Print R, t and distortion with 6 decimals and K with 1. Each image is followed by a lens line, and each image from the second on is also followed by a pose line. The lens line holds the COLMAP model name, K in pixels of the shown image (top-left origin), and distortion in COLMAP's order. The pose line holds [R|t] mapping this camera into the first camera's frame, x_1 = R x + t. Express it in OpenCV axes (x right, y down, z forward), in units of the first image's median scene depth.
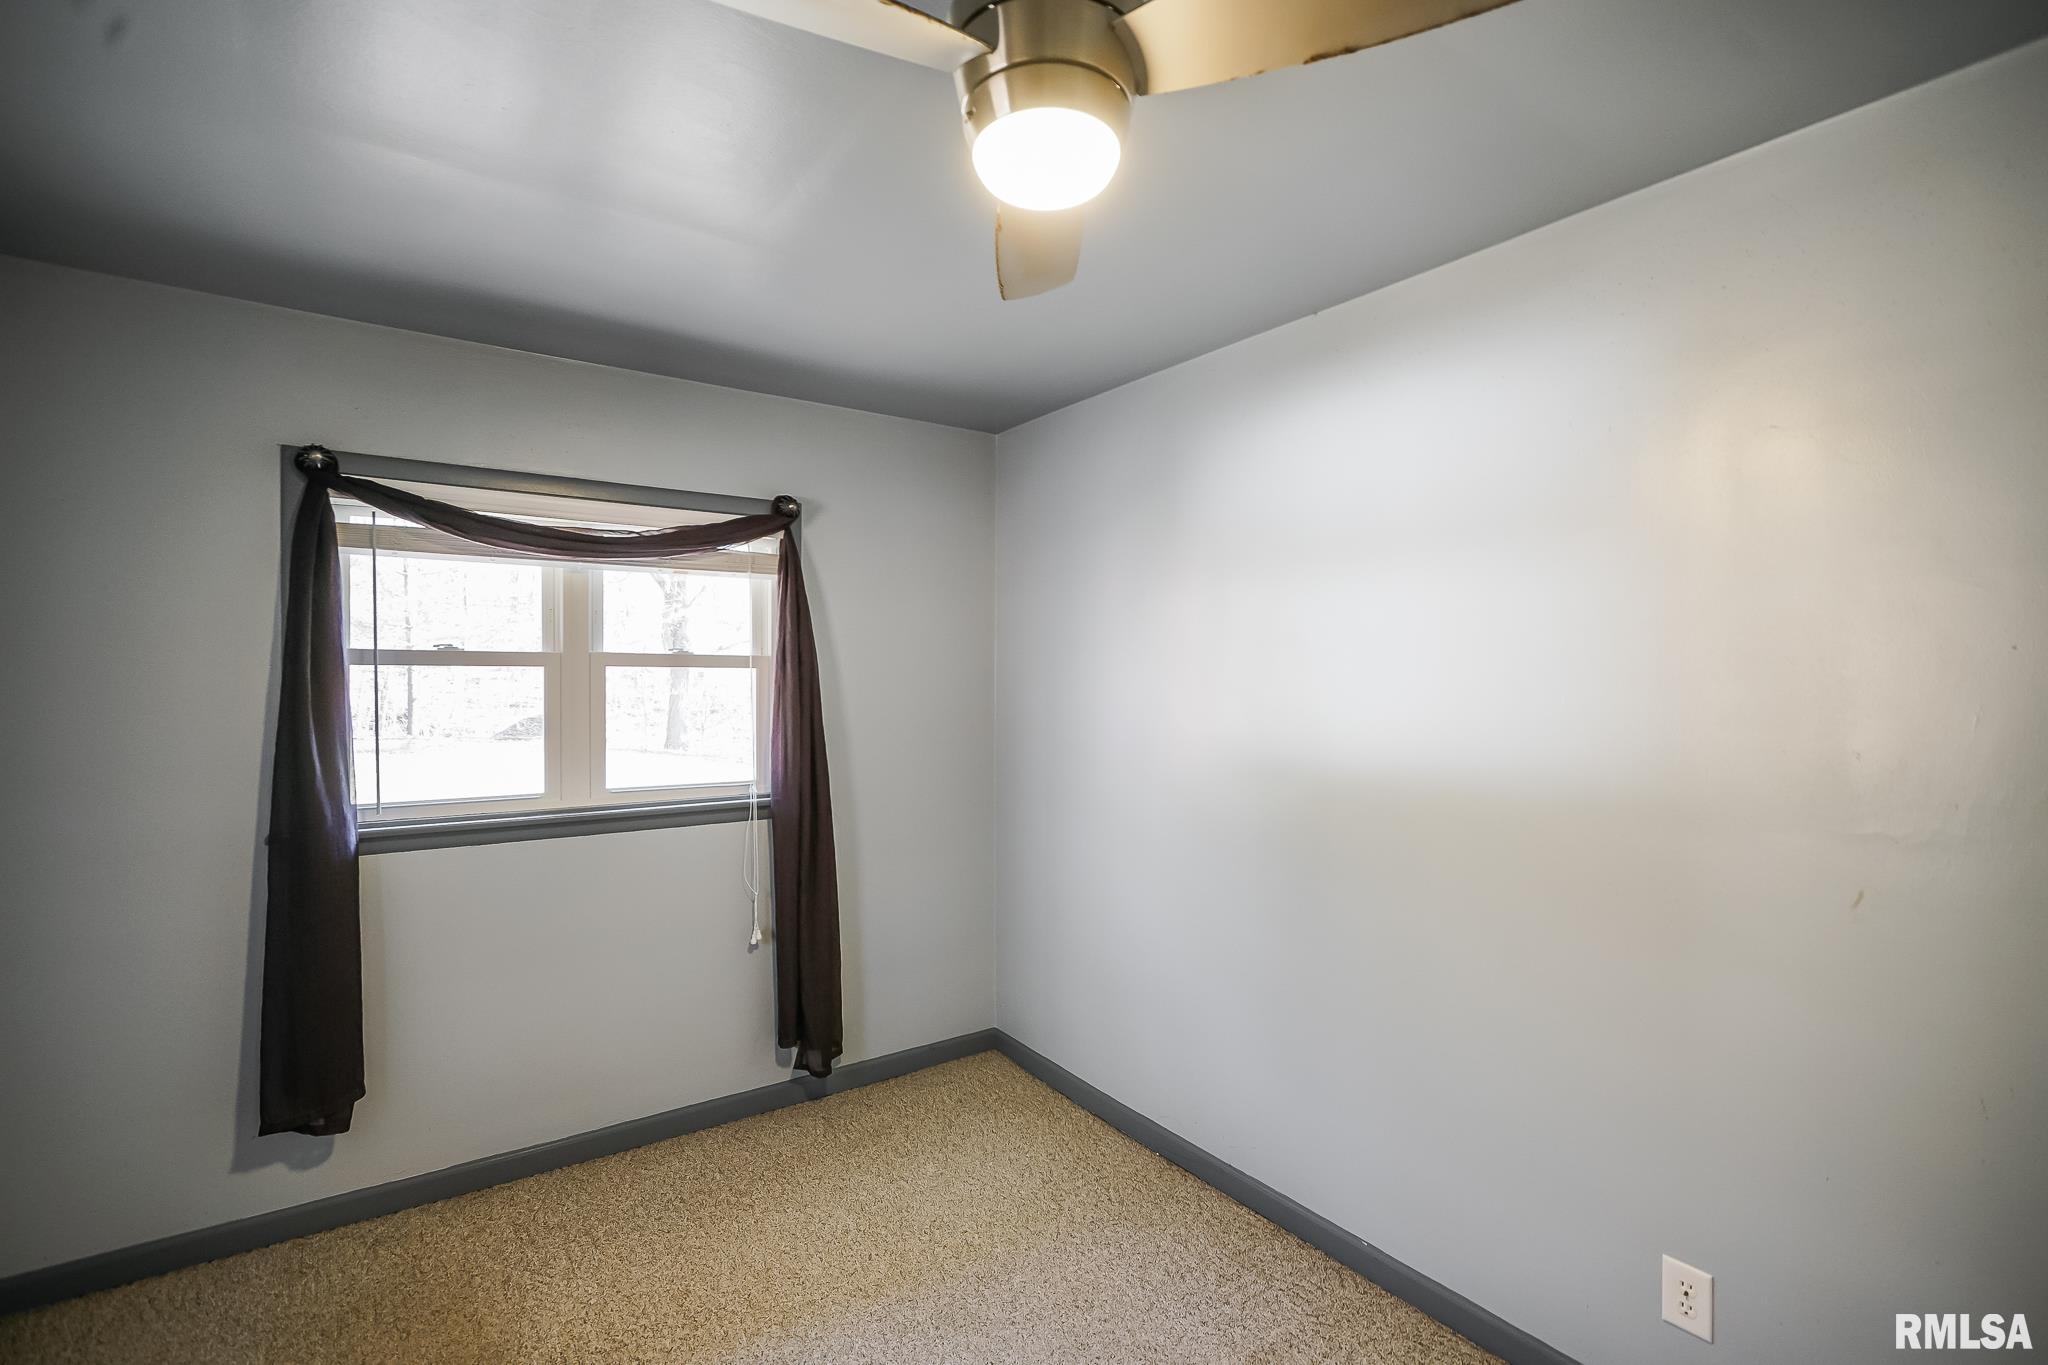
lens RADIAL K [[940.7, 0, 1019.1], [0, 940.7, 709.0], [0, 0, 1]] dist [0.000032, 0.000015]
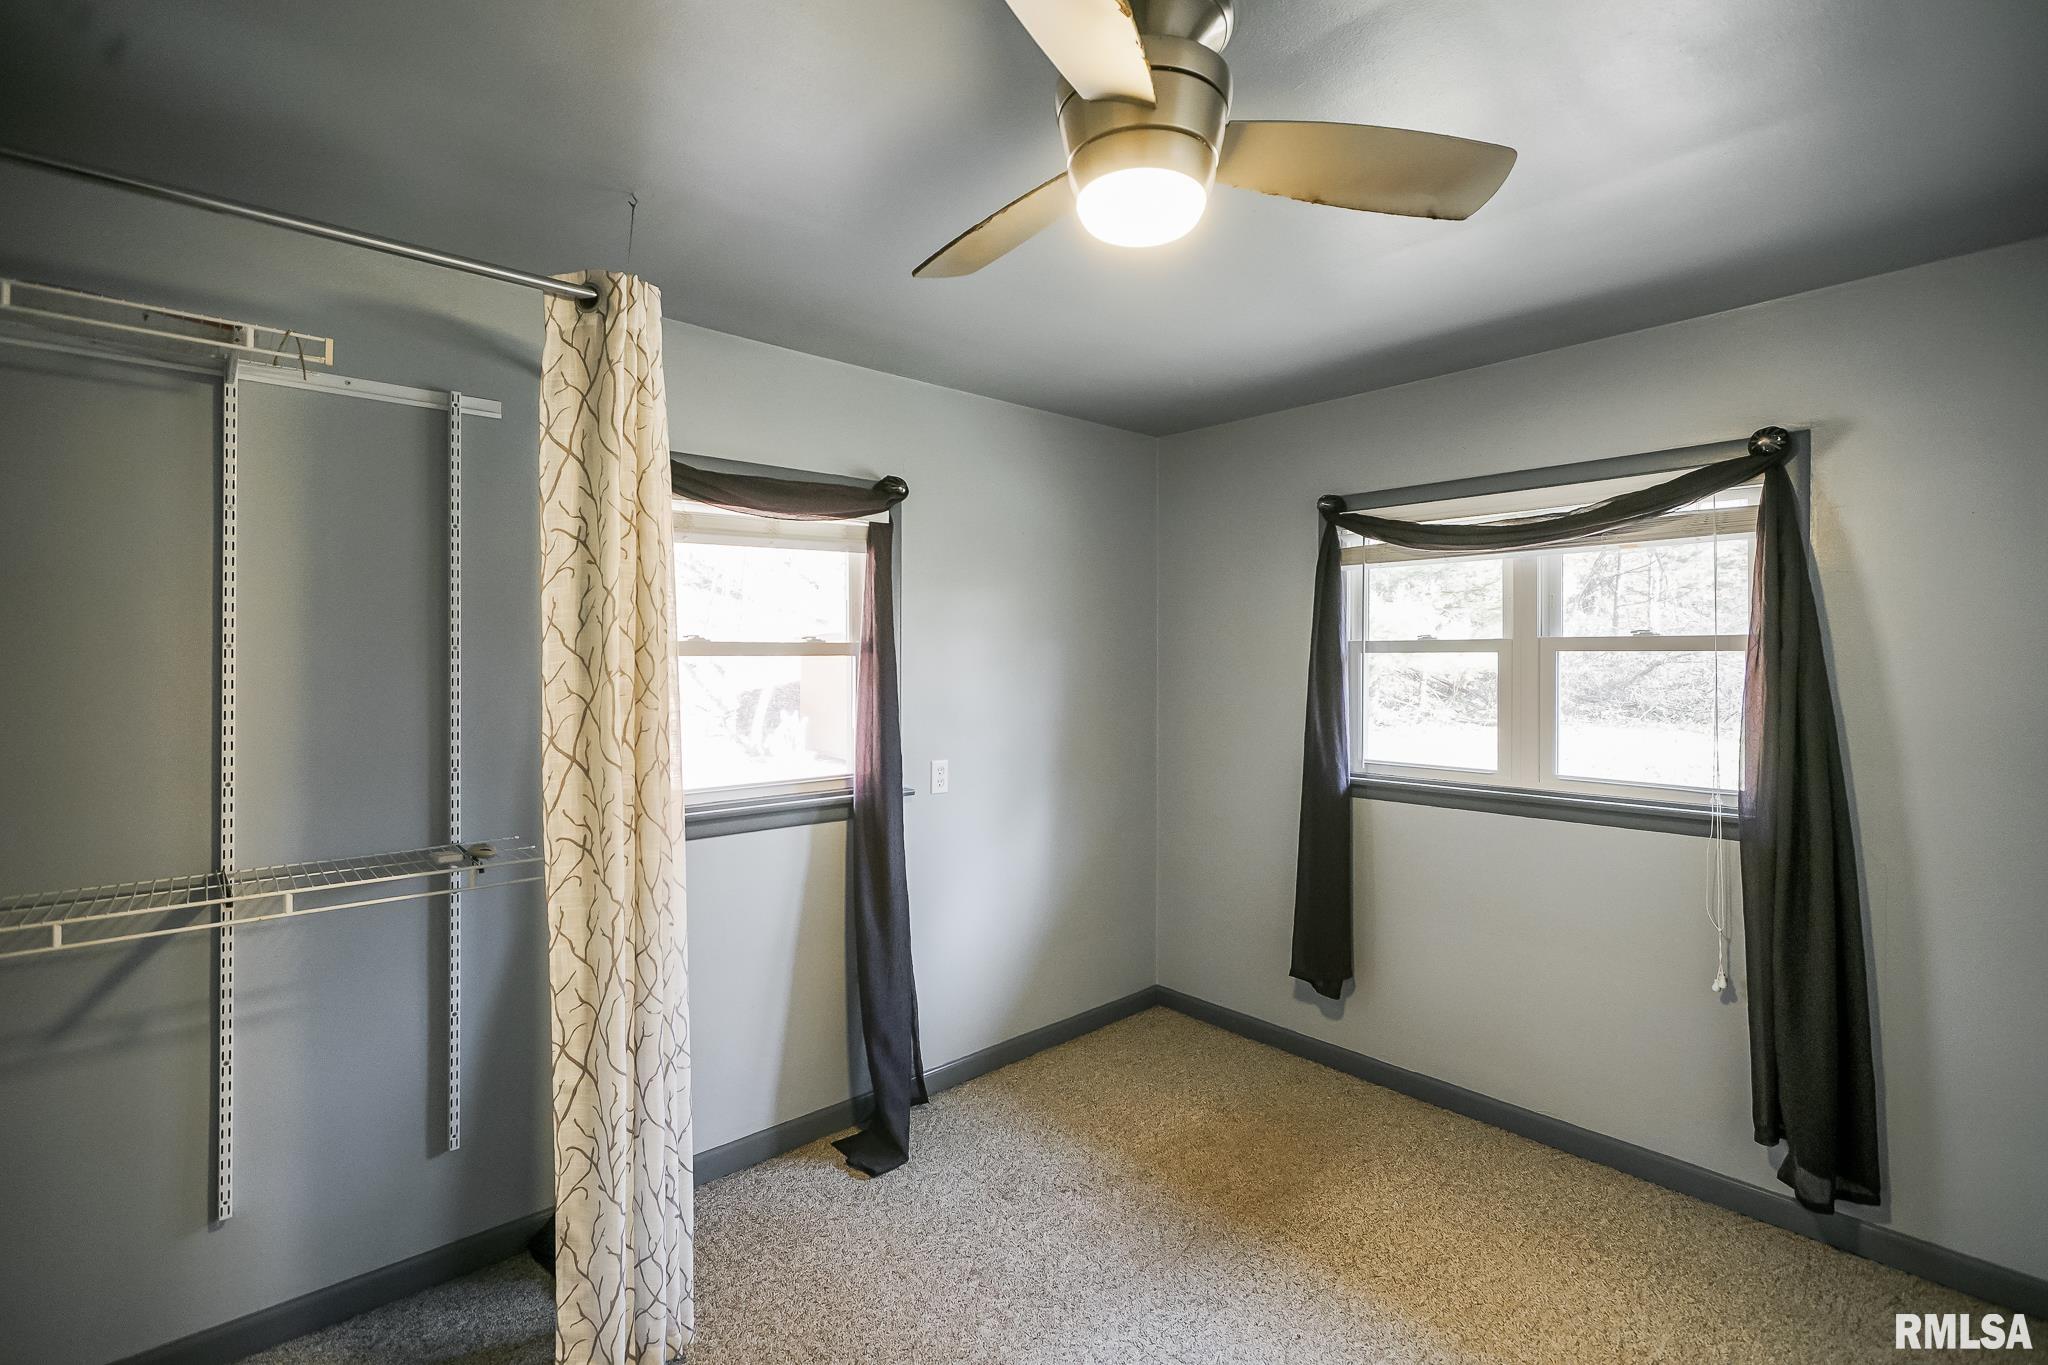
lens RADIAL K [[973.5, 0, 1024.0], [0, 973.5, 682.5], [0, 0, 1]] dist [0.000487, 0.000363]
pose [[0.100324, 0.018792, -0.994777, 0.532209], [-0.032662, 0.999345, 0.015585, -0.010234], [0.994419, 0.030928, 0.100872, 0.344325]]
